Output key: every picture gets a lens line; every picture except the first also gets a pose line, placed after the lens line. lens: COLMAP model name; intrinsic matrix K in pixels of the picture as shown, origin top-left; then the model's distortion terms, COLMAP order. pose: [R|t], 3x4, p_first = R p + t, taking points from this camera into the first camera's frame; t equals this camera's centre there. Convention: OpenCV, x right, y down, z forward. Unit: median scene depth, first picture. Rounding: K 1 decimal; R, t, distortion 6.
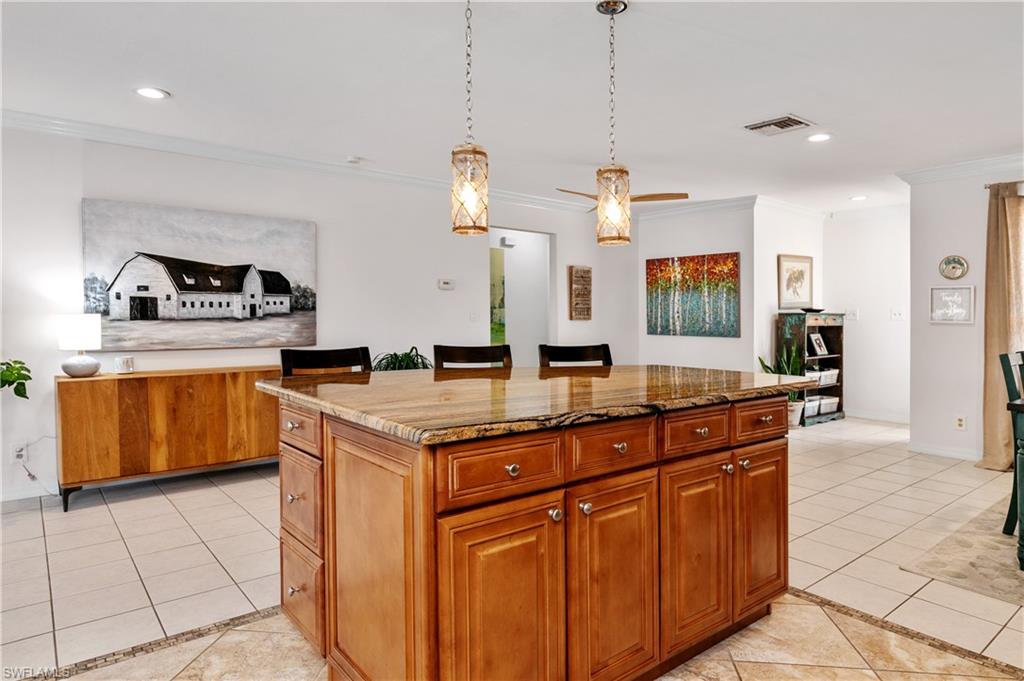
lens RADIAL K [[600.6, 0, 501.4], [0, 600.6, 306.0], [0, 0, 1]] dist [0.005671, 0.000894]
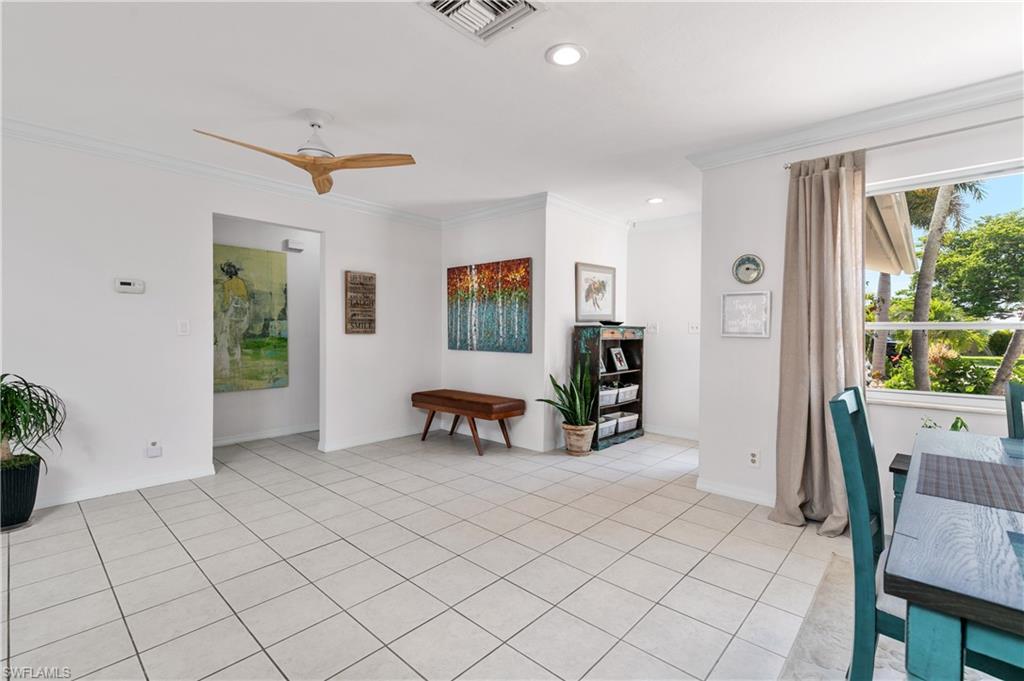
lens RADIAL K [[459.9, 0, 503.2], [0, 459.9, 330.9], [0, 0, 1]] dist [0.019321, 0.000088]
pose [[0.987704, -0.000093, 0.156337, 0.243618], [-0.002498, 0.999863, 0.016374, 0.008257], [-0.156317, -0.016563, 0.987568, 0.323624]]
